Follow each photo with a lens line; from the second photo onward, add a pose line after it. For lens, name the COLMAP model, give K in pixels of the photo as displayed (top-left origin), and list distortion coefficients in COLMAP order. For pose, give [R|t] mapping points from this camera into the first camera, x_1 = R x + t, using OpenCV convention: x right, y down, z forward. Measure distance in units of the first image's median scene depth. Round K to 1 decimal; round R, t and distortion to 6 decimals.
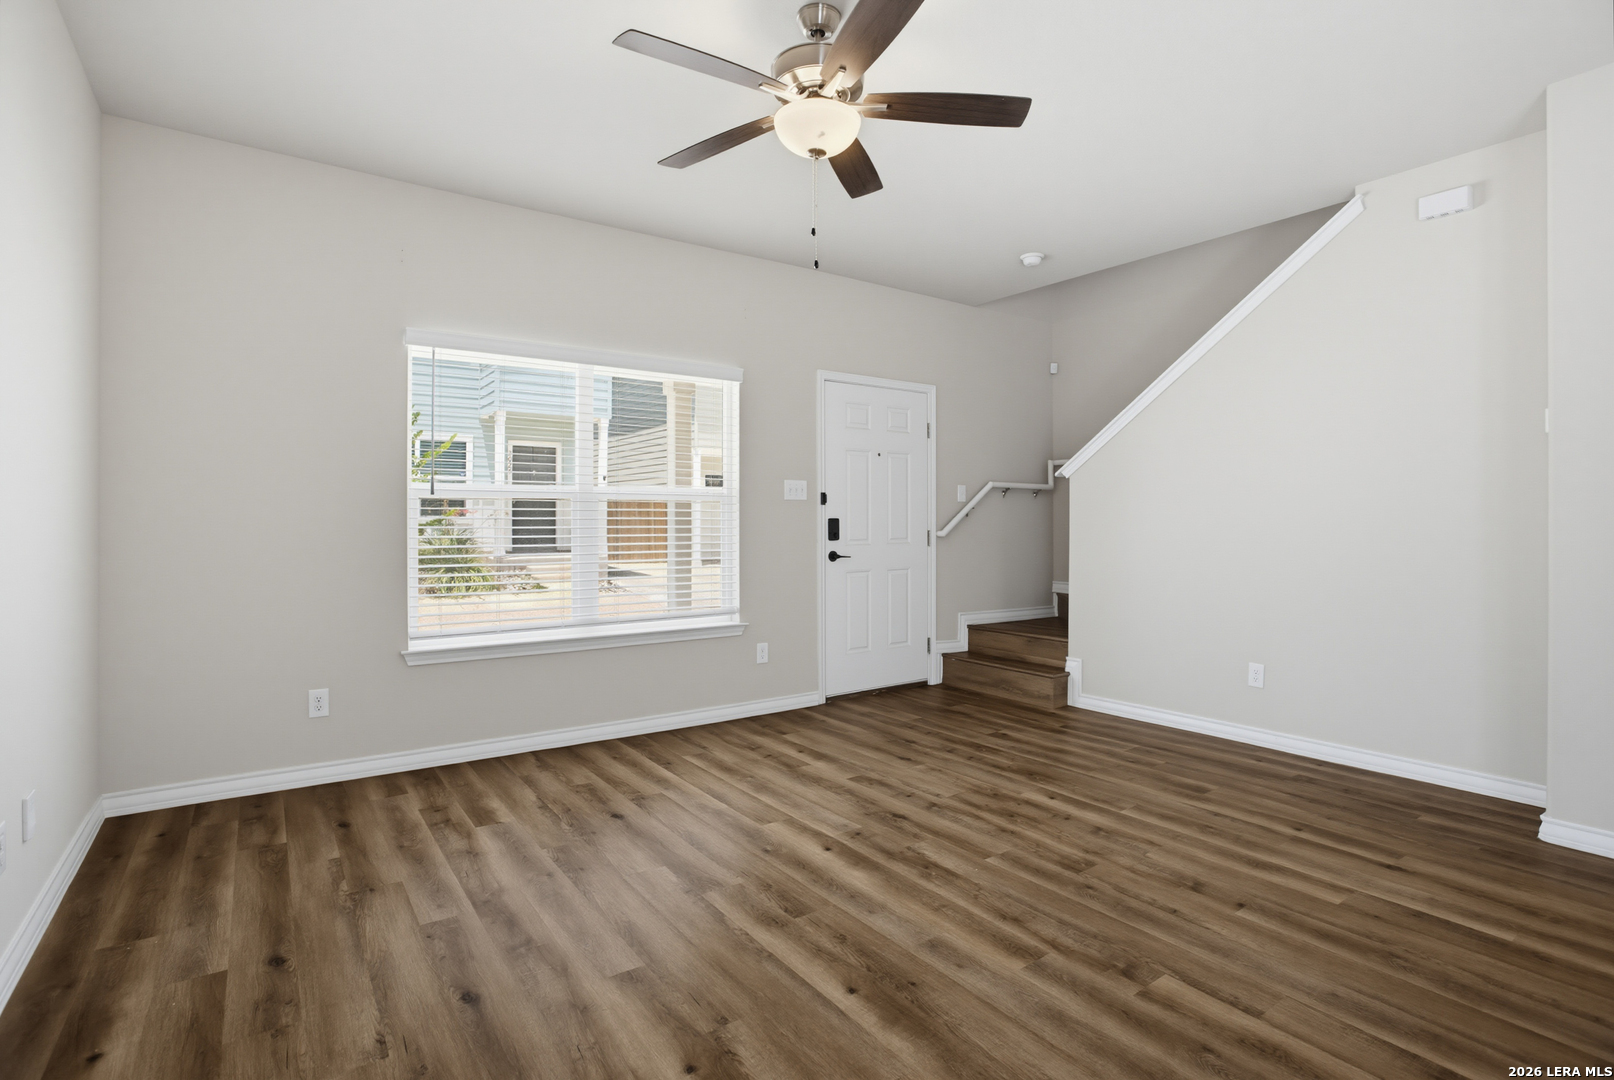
lens RADIAL K [[784.2, 0, 803.2], [0, 784.2, 523.0], [0, 0, 1]] dist [-0.068237, 0.022197]
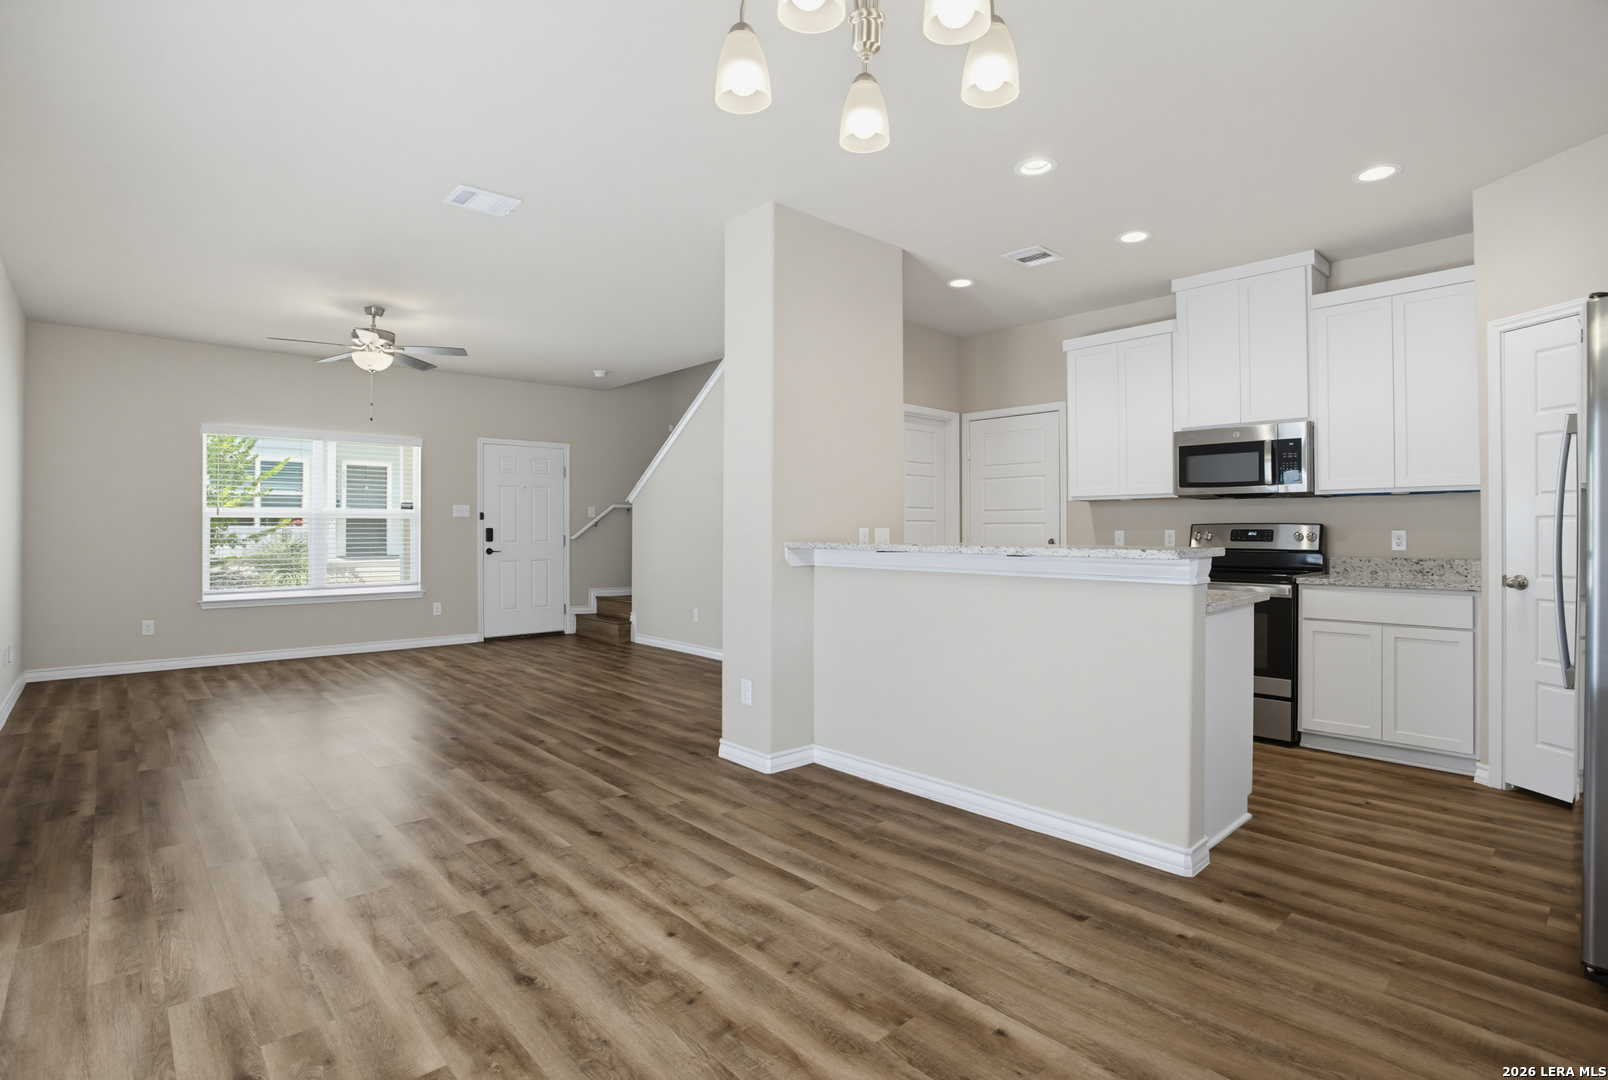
lens RADIAL K [[781.3, 0, 791.0], [0, 781.3, 529.0], [0, 0, 1]] dist [-0.068237, 0.022197]
pose [[0.992765, -0.000177, 0.120076, 0.819238], [0.000610, 0.999993, -0.003571, 0.003167], [-0.120075, 0.003618, 0.992758, -1.174884]]
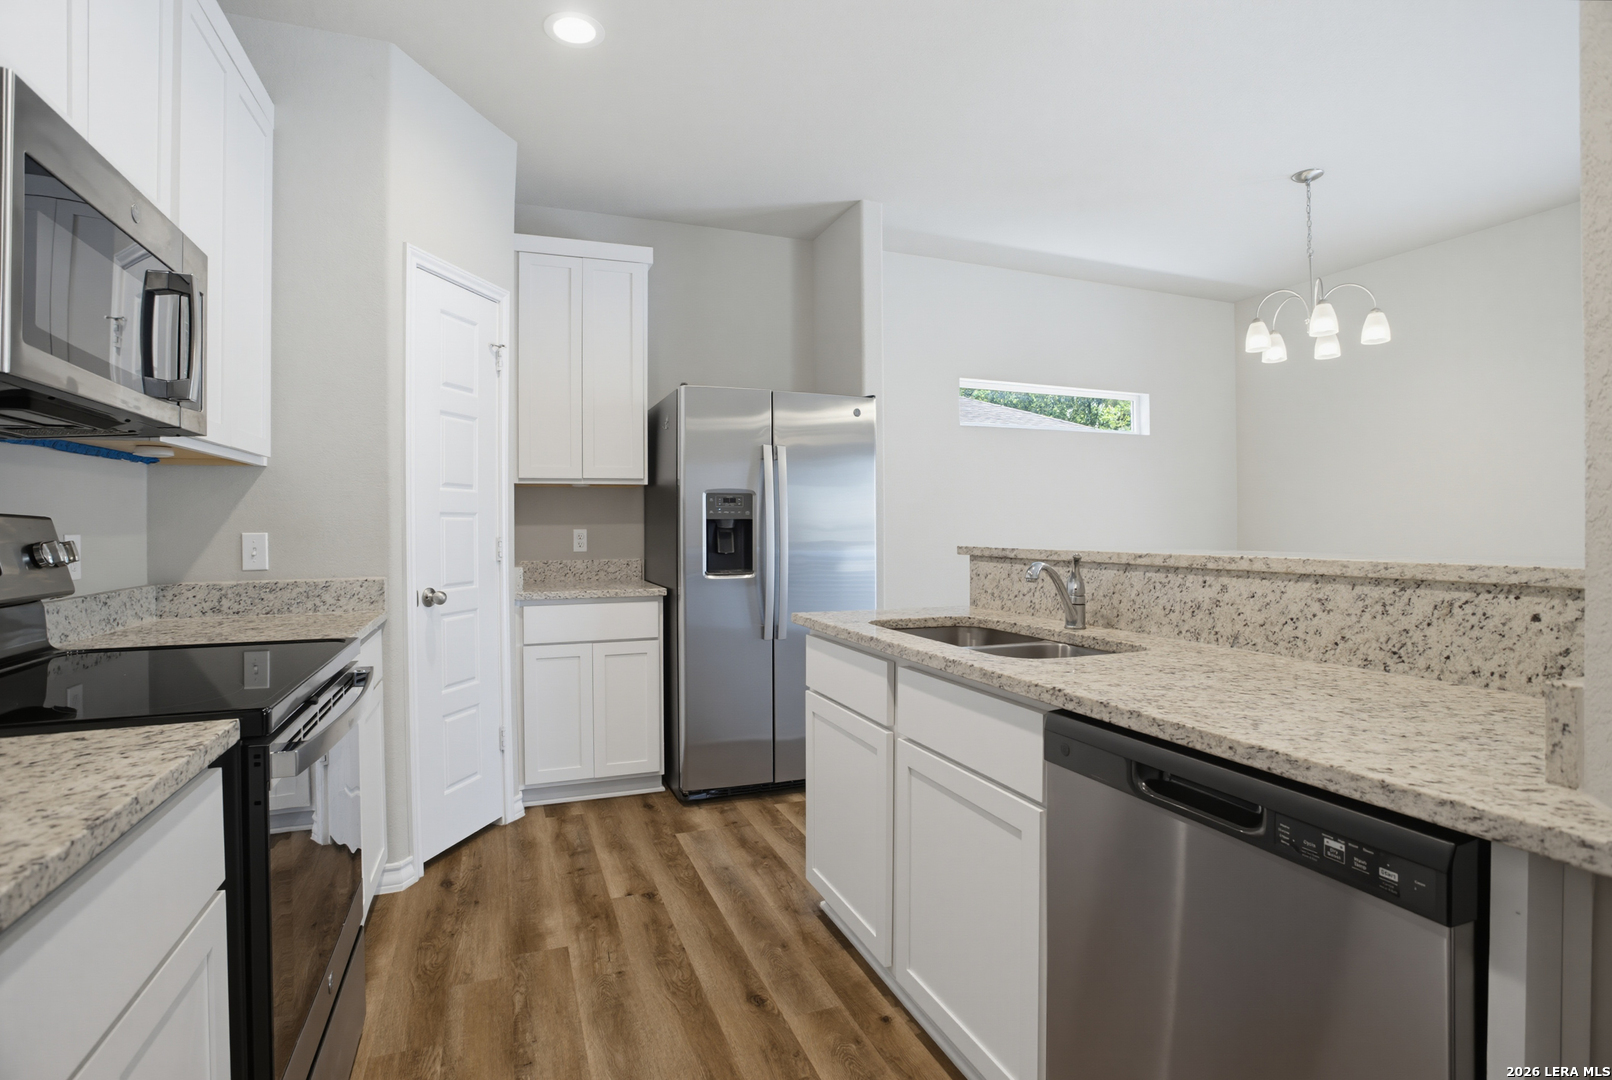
lens RADIAL K [[783.3, 0, 797.9], [0, 783.3, 529.9], [0, 0, 1]] dist [-0.068237, 0.022197]
pose [[-0.971689, 0.001717, 0.236257, 1.410069], [0.004274, 0.999938, 0.010310, -0.005804], [-0.236224, 0.011027, -0.971636, 0.583918]]
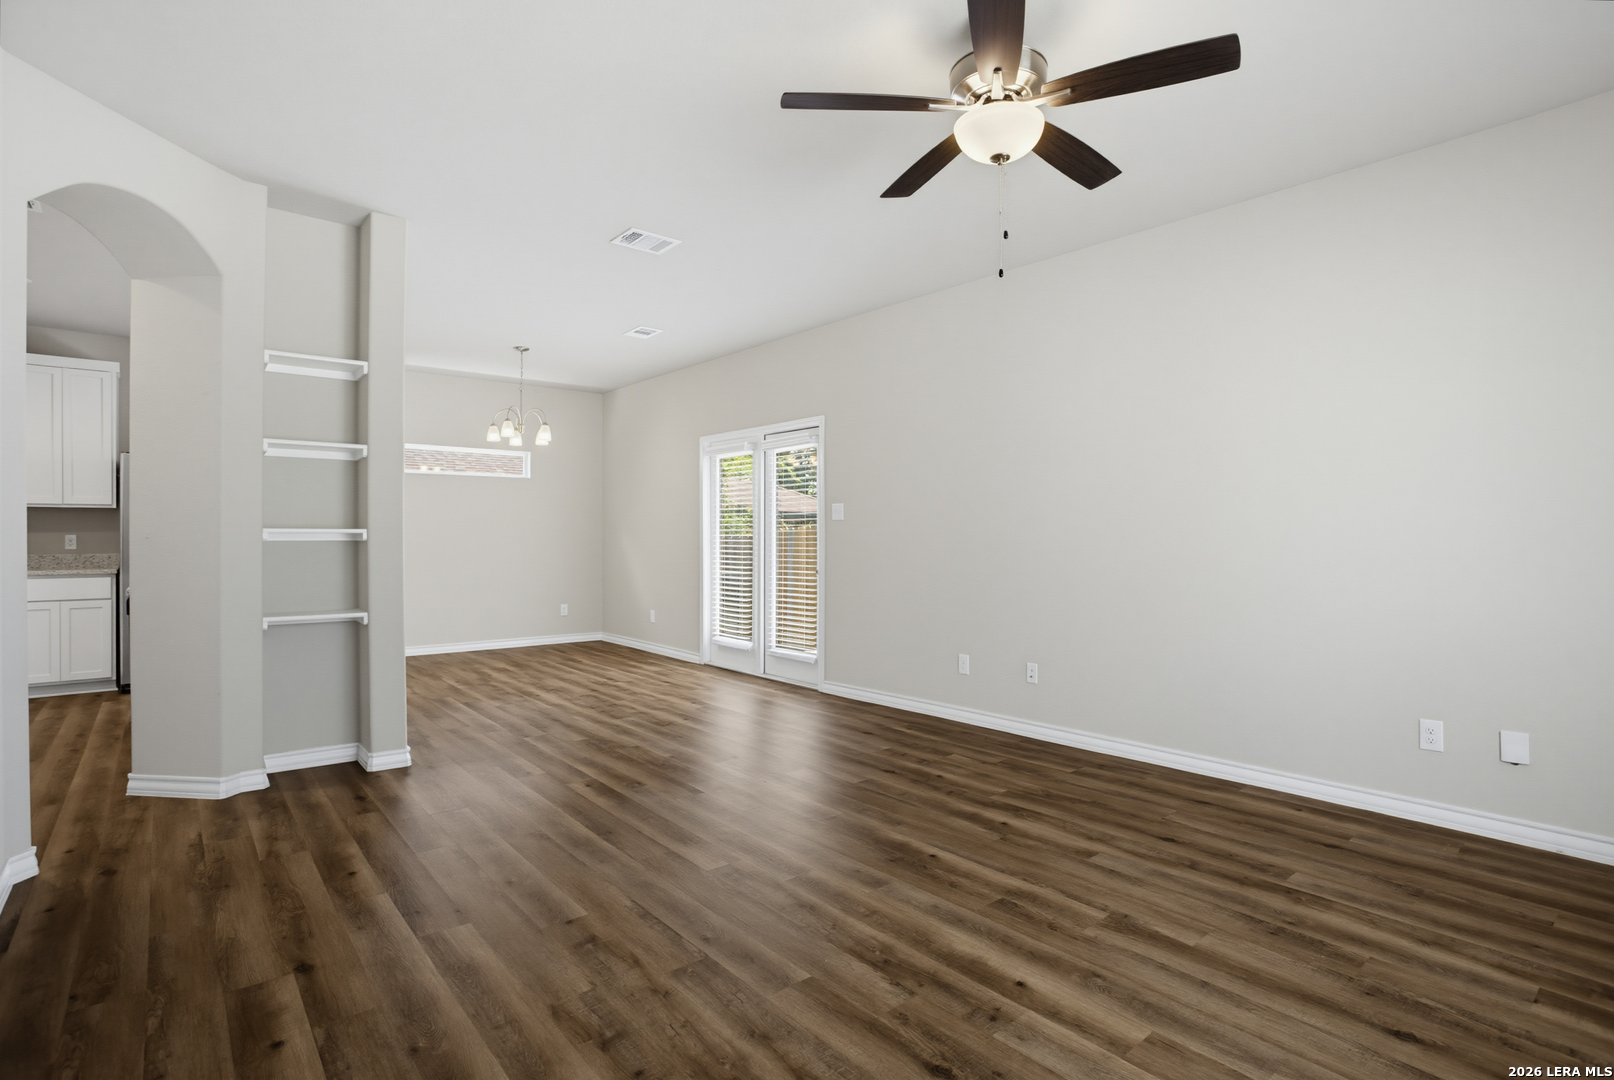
lens RADIAL K [[784.2, 0, 813.8], [0, 784.2, 529.0], [0, 0, 1]] dist [-0.068237, 0.022197]
pose [[-0.996587, -0.001596, -0.082529, 0.263339], [-0.001208, 0.999988, -0.004755, -0.005895], [0.082536, -0.004639, -0.996577, 1.566403]]
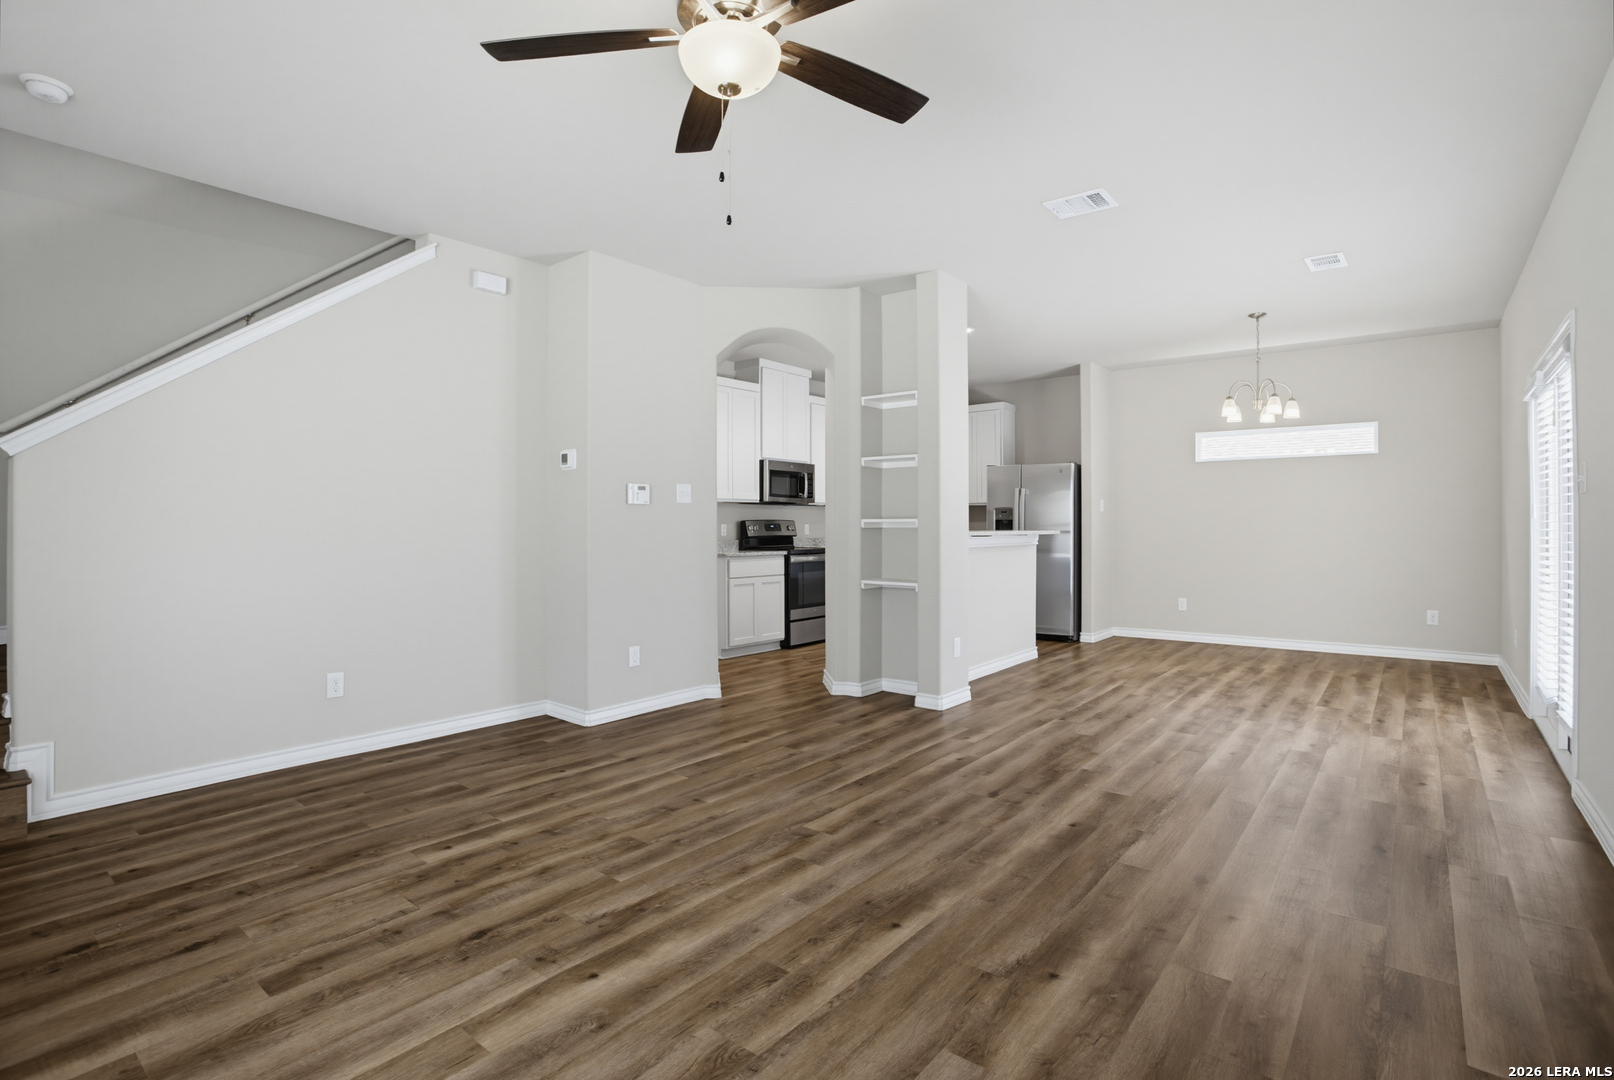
lens RADIAL K [[784.2, 0, 806.1], [0, 784.2, 512.8], [0, 0, 1]] dist [-0.068237, 0.022197]
pose [[-0.273050, 0.015347, 0.961878, -0.654391], [0.006526, 0.999879, -0.014101, 0.000706], [-0.961978, 0.002427, -0.273117, 0.920084]]
